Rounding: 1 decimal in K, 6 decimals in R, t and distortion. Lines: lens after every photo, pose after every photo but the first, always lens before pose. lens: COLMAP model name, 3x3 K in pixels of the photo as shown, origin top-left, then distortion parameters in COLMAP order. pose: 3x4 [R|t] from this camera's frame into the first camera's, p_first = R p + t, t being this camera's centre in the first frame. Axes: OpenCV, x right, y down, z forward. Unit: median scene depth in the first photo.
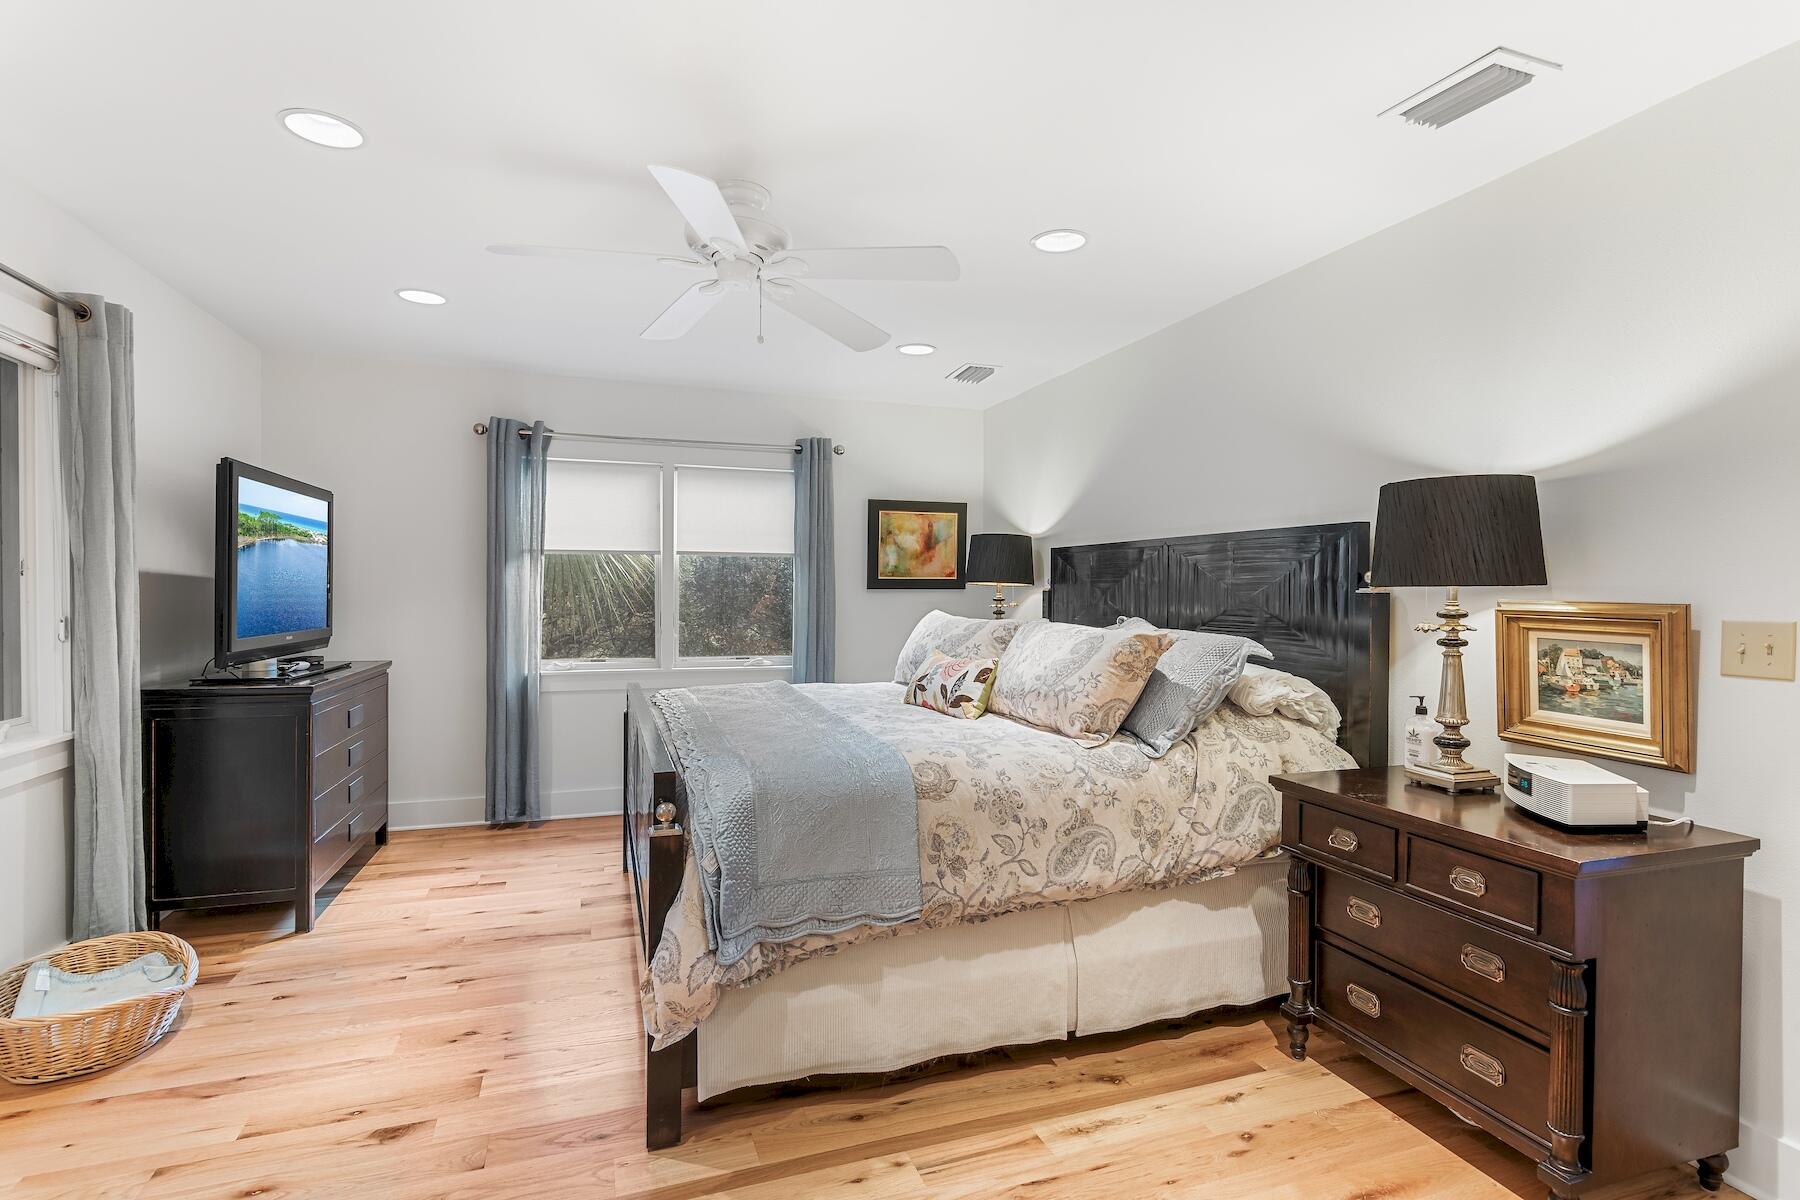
lens RADIAL K [[884.1, 0, 889.2], [0, 884.1, 602.1], [0, 0, 1]] dist [0.002622, 0.000007]
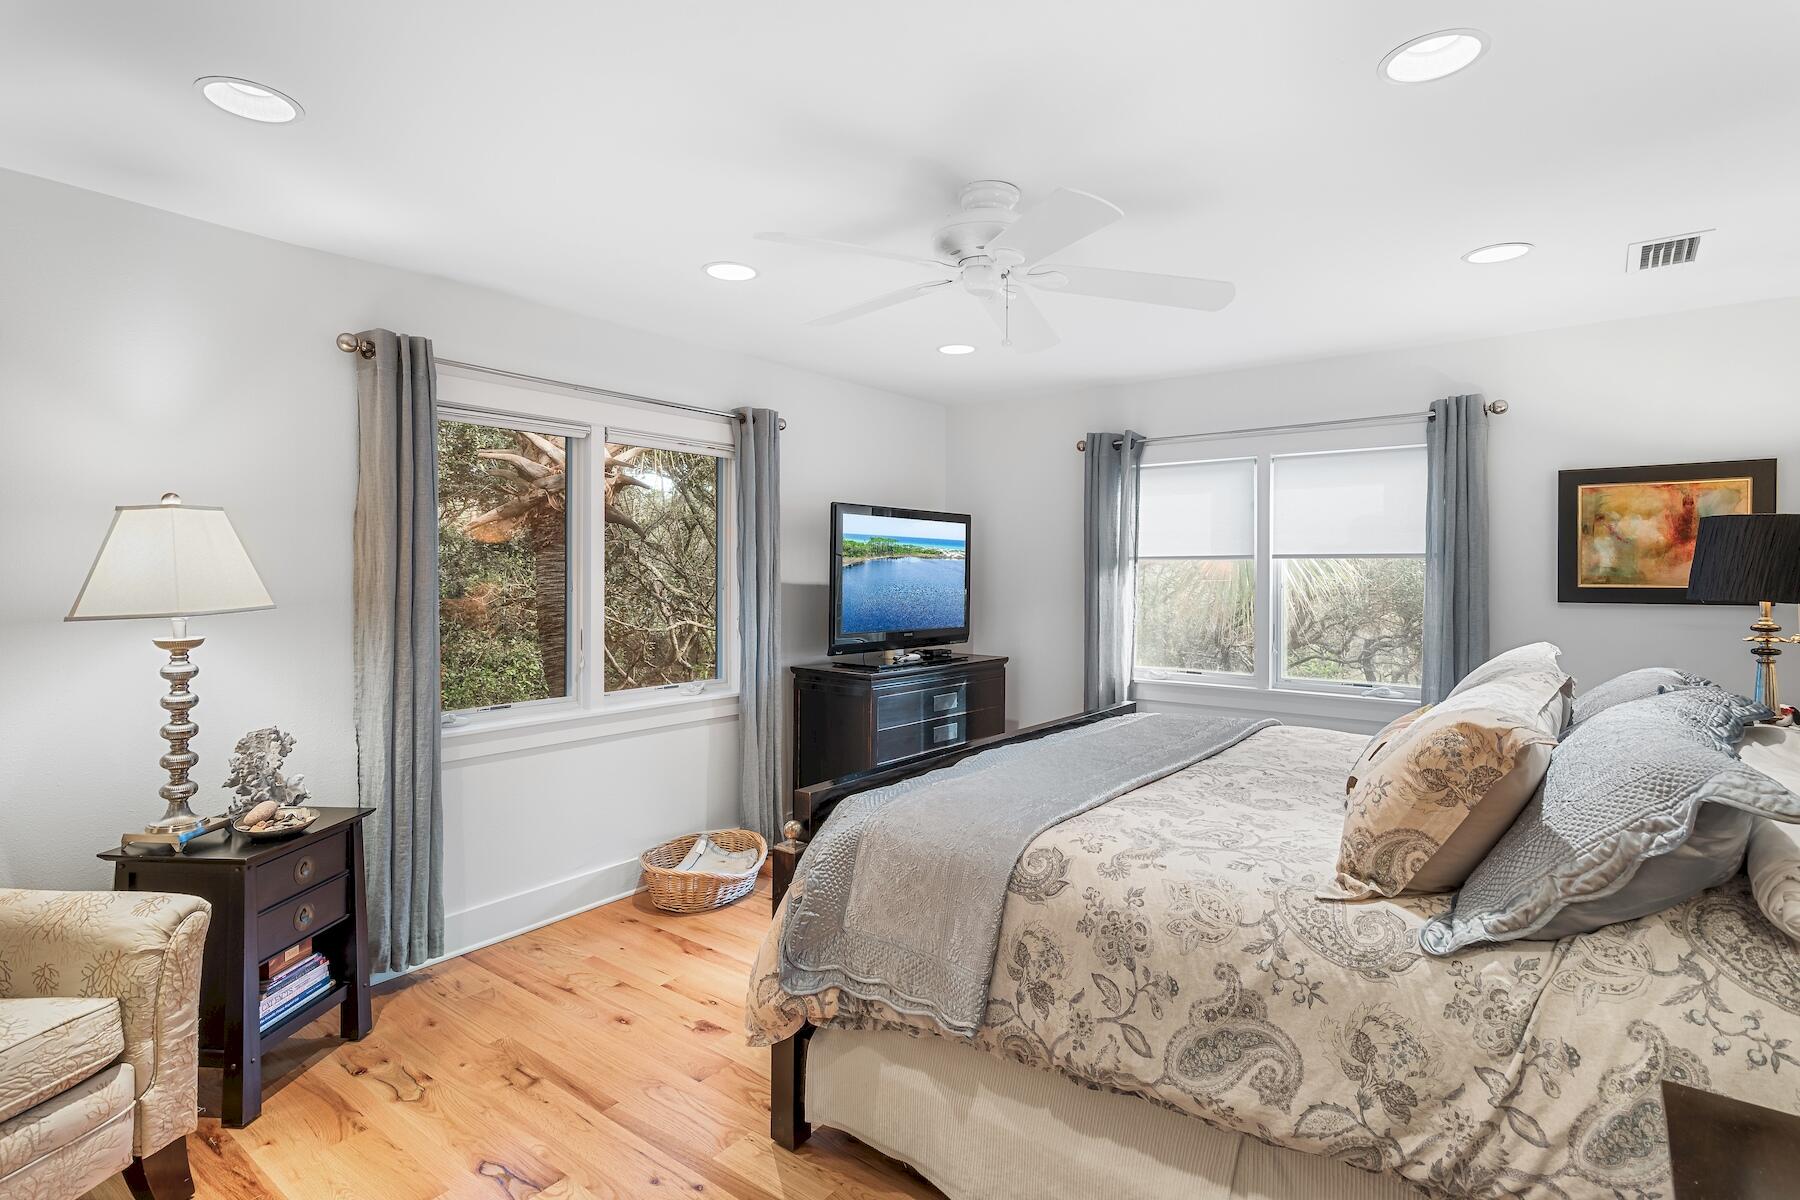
lens RADIAL K [[902.6, 0, 933.2], [0, 902.6, 572.6], [0, 0, 1]] dist [0.001615, 0.000128]
pose [[0.552690, -0.001510, -0.833386, 0.590927], [-0.013267, 0.999856, -0.010610, -0.048304], [0.833281, 0.016921, 0.552590, 0.428913]]
